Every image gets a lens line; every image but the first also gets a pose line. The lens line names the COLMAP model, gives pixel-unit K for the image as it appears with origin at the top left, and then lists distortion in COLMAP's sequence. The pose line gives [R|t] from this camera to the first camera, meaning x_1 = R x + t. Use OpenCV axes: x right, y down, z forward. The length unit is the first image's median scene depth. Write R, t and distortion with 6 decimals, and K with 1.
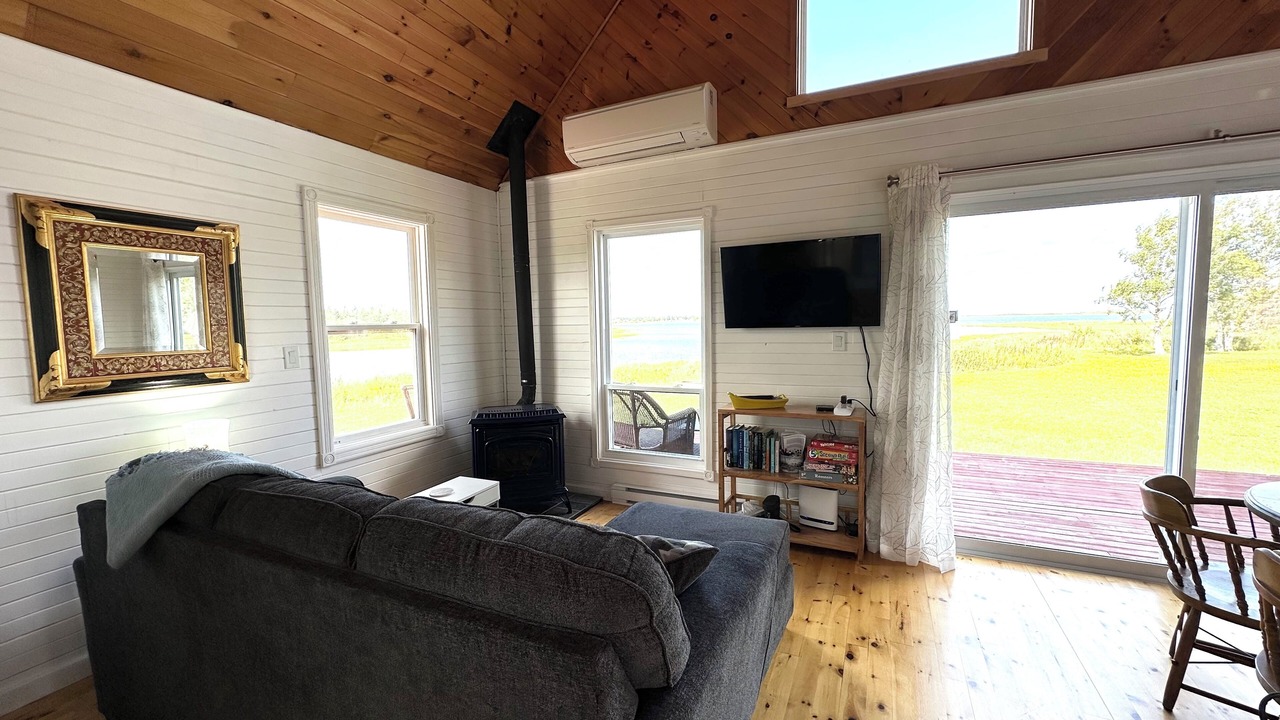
lens RADIAL K [[513.9, 0, 641.9], [0, 513.9, 362.4], [0, 0, 1]] dist [-0.000192, 0.000678]
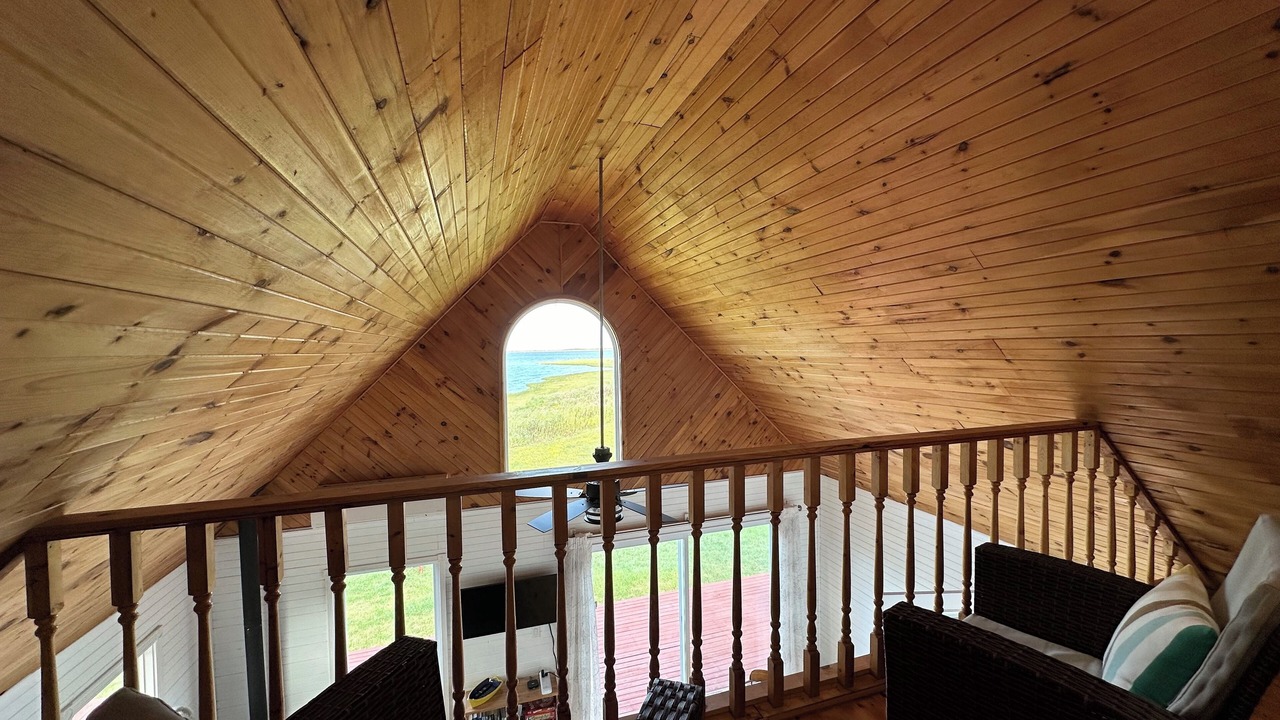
lens RADIAL K [[513.9, 0, 640.5], [0, 513.9, 362.3], [0, 0, 1]] dist [-0.000192, 0.000678]
pose [[0.725342, -0.014807, 0.688229, -0.452902], [0.061084, 0.997209, -0.042923, -0.765590], [-0.685673, 0.073174, 0.724223, -0.424310]]
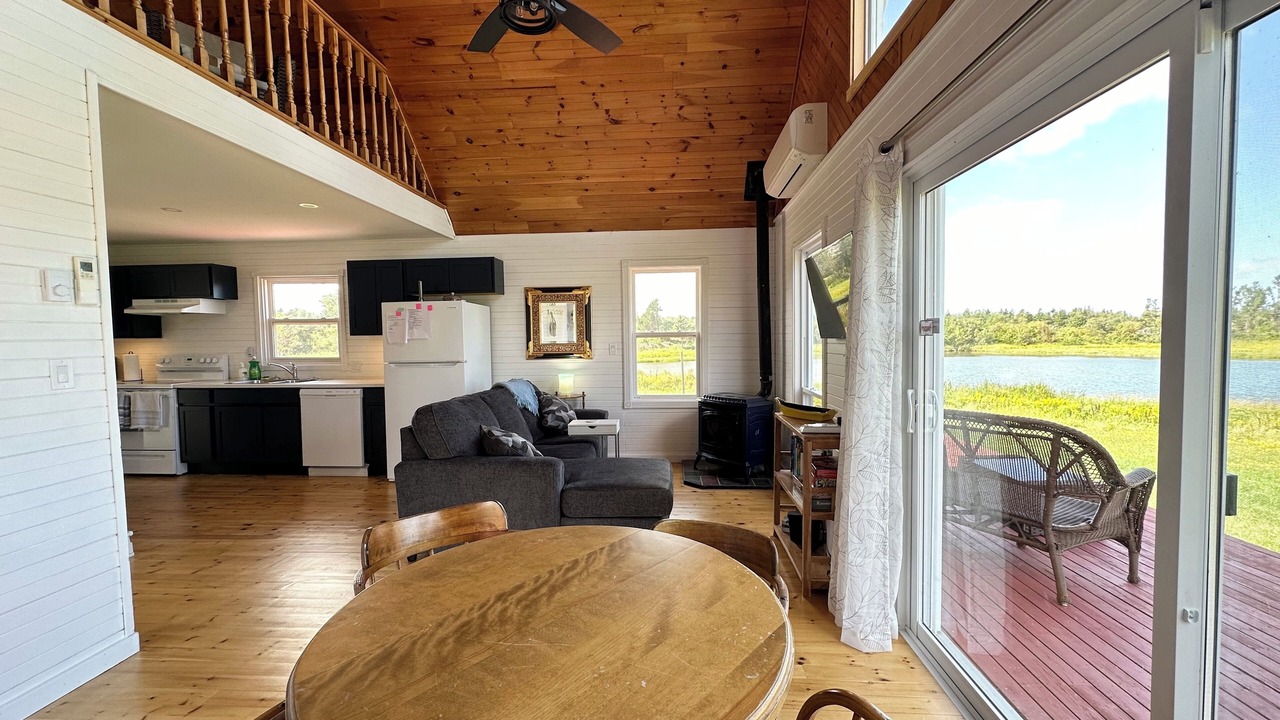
lens RADIAL K [[513.9, 0, 639.5], [0, 513.9, 365.4], [0, 0, 1]] dist [-0.000192, 0.000678]
pose [[0.358844, 0.067307, -0.930968, 1.013316], [-0.069191, 0.996571, 0.045380, -0.036720], [0.930829, 0.048130, 0.362271, 0.327566]]
